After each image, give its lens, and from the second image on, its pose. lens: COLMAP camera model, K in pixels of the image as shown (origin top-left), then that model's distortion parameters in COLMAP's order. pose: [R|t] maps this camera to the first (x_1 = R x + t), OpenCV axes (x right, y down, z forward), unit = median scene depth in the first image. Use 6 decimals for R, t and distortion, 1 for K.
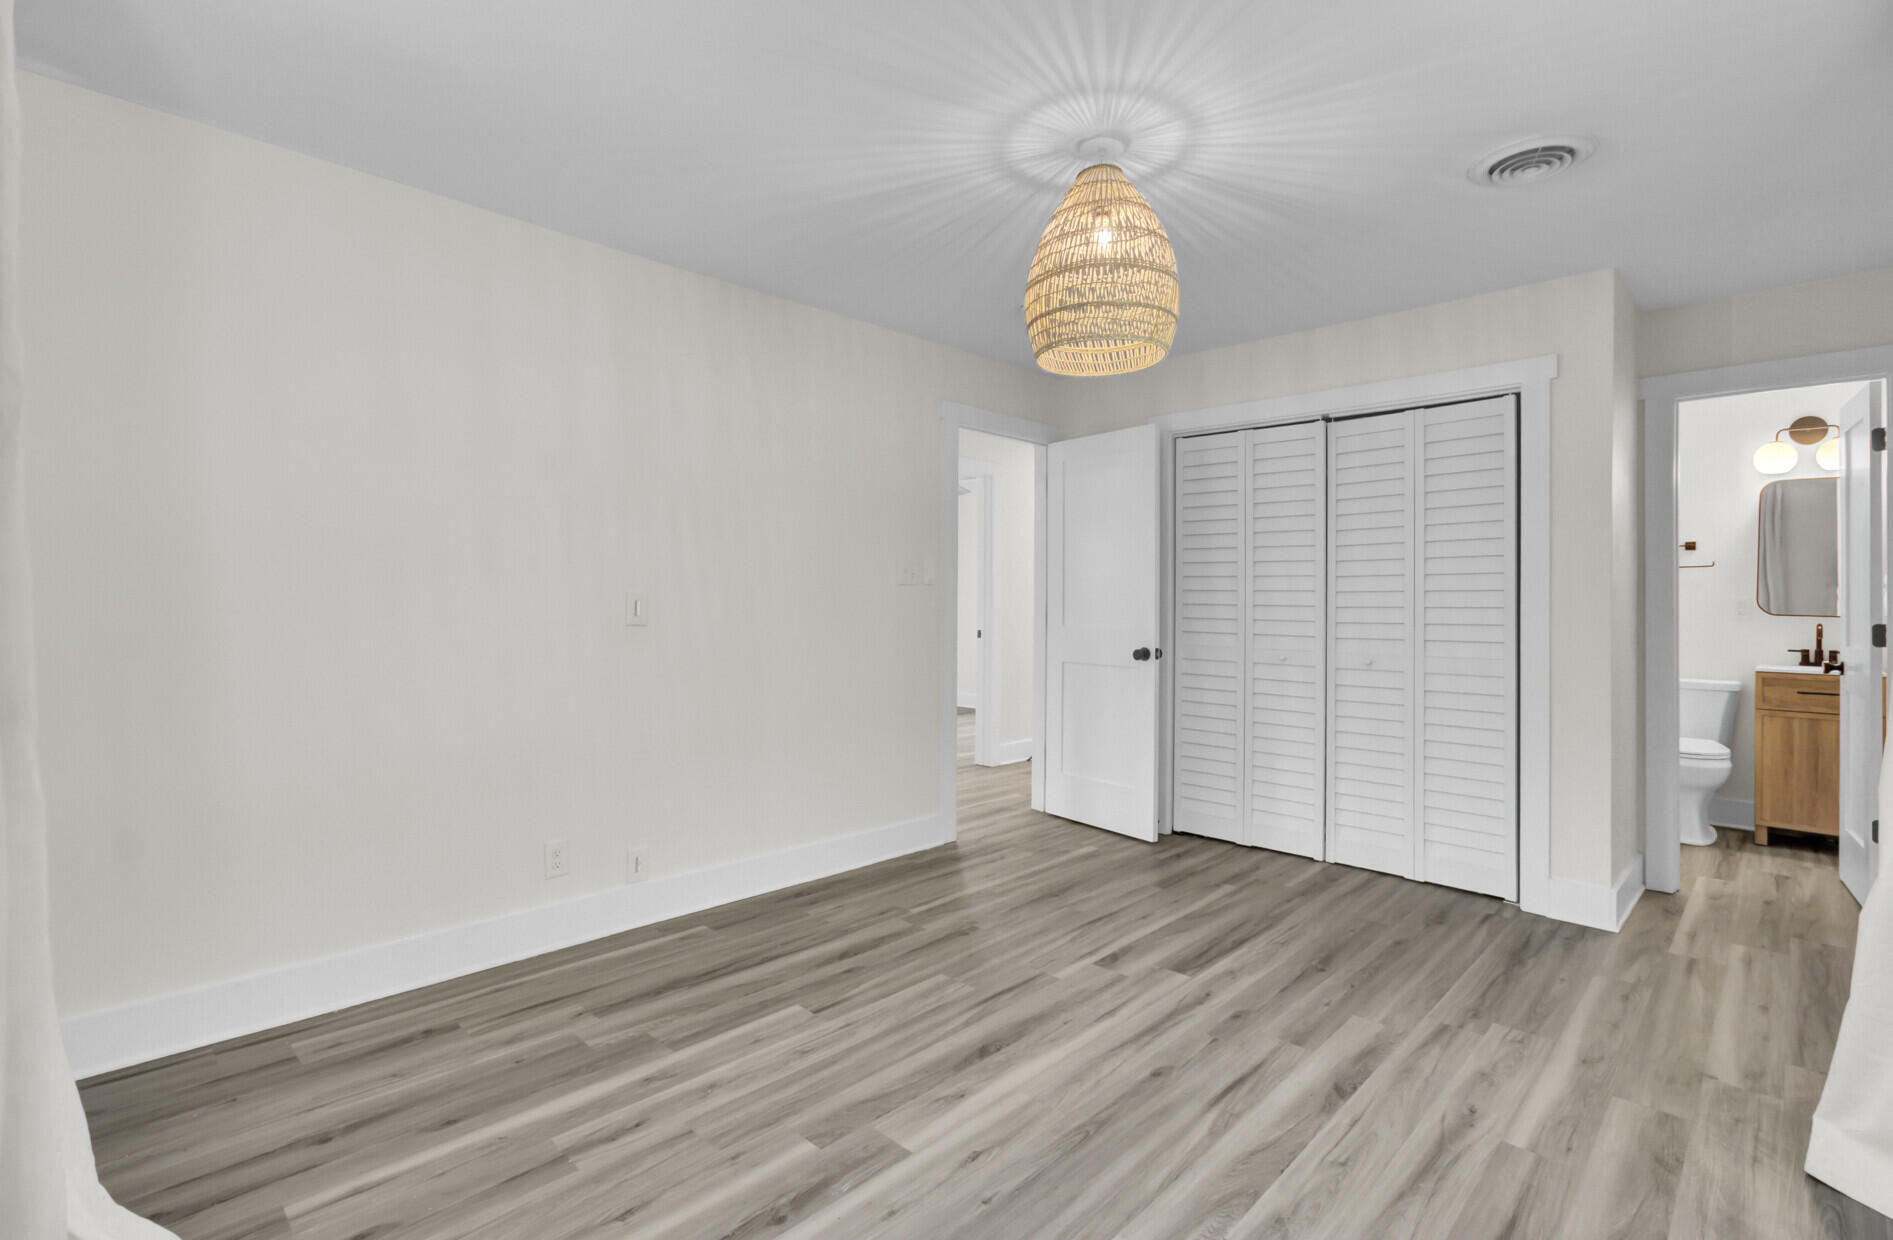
lens RADIAL K [[885.1, 0, 954.1], [0, 885.1, 606.9], [0, 0, 1]] dist [-0.005124, 0.000714]
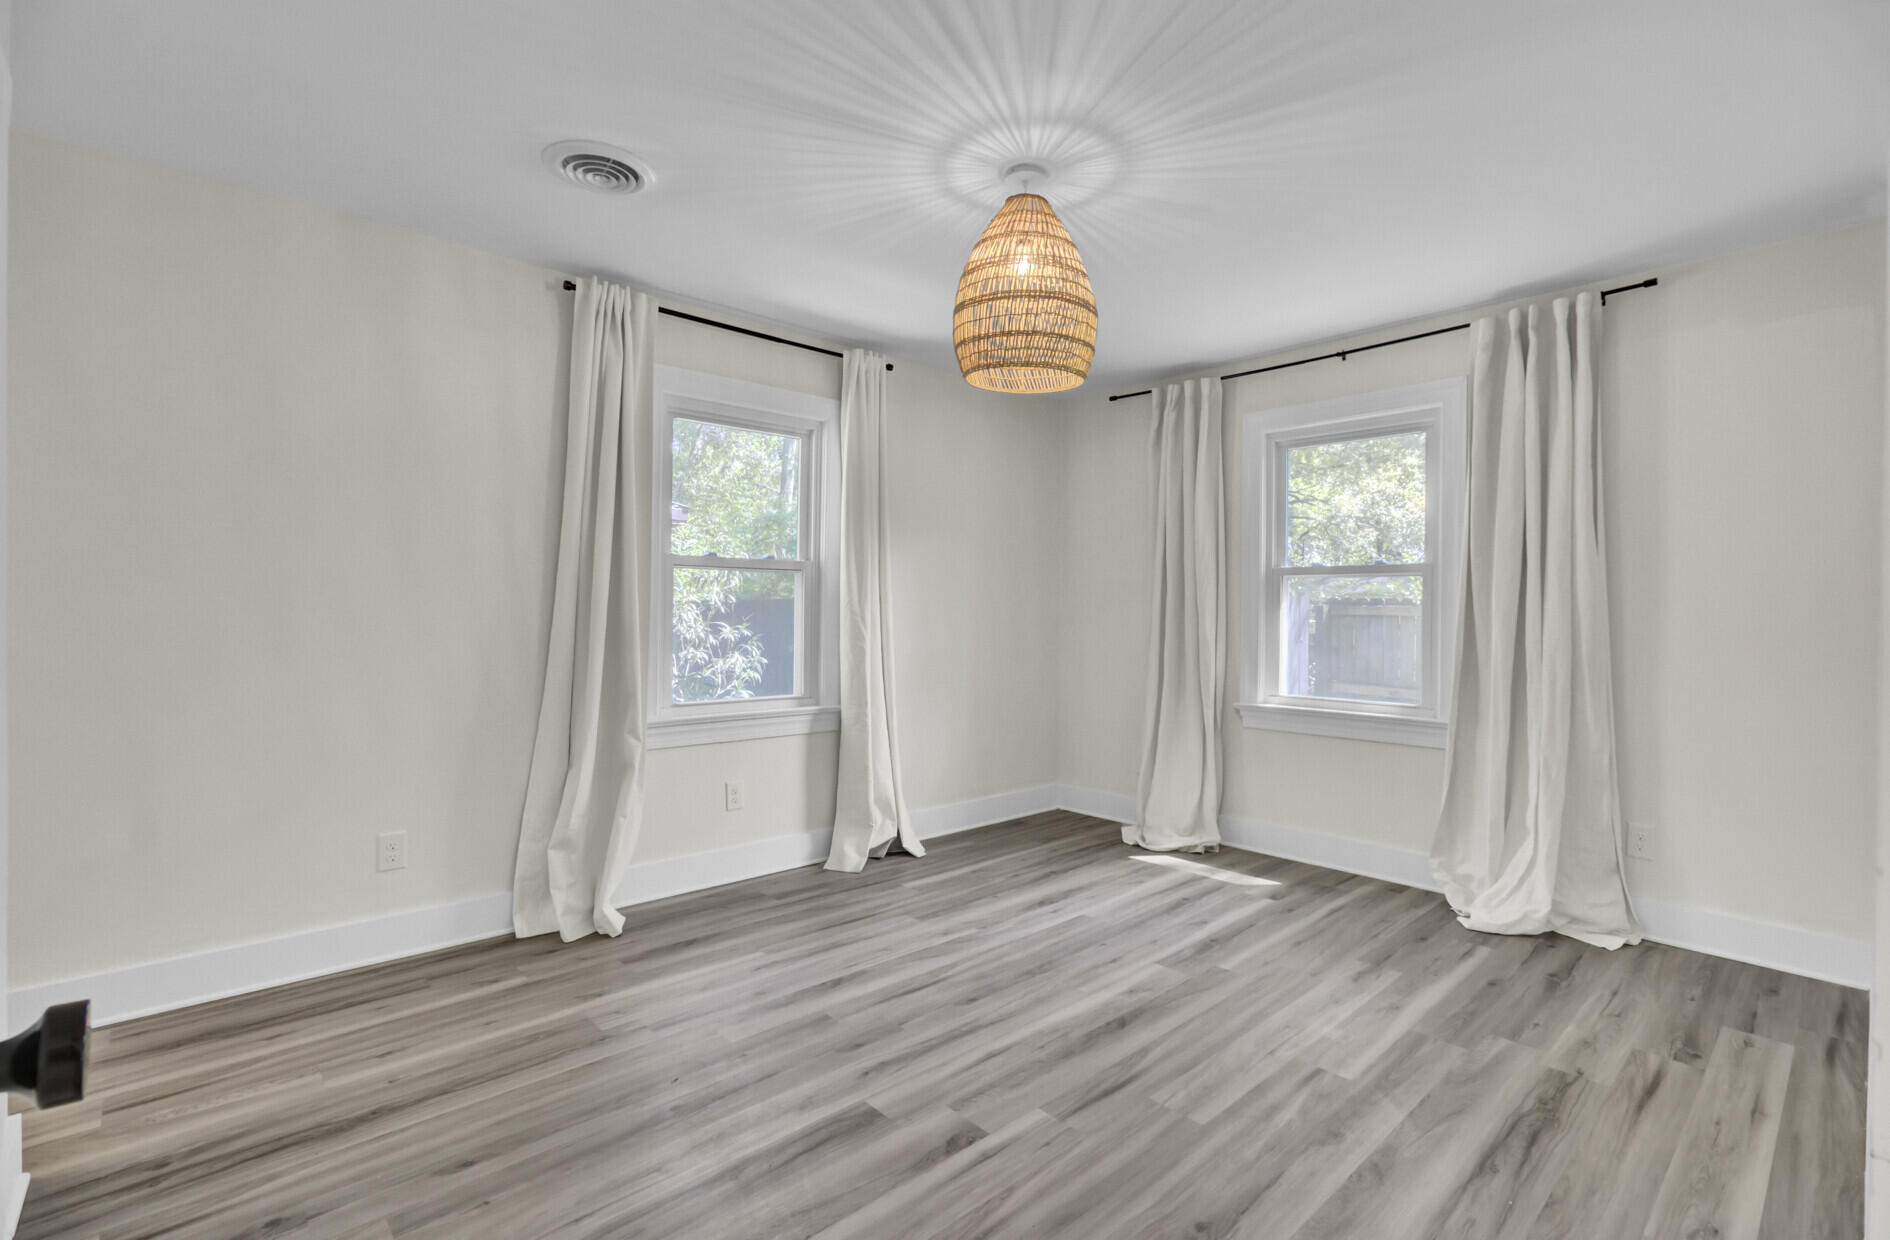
lens RADIAL K [[883.7, 0, 952.6], [0, 883.7, 607.0], [0, 0, 1]] dist [-0.005124, 0.000714]
pose [[-0.998511, -0.016294, 0.052064, 0.186168], [-0.015797, 0.999826, 0.009946, -0.014834], [-0.052217, 0.009108, -0.998594, 2.018246]]
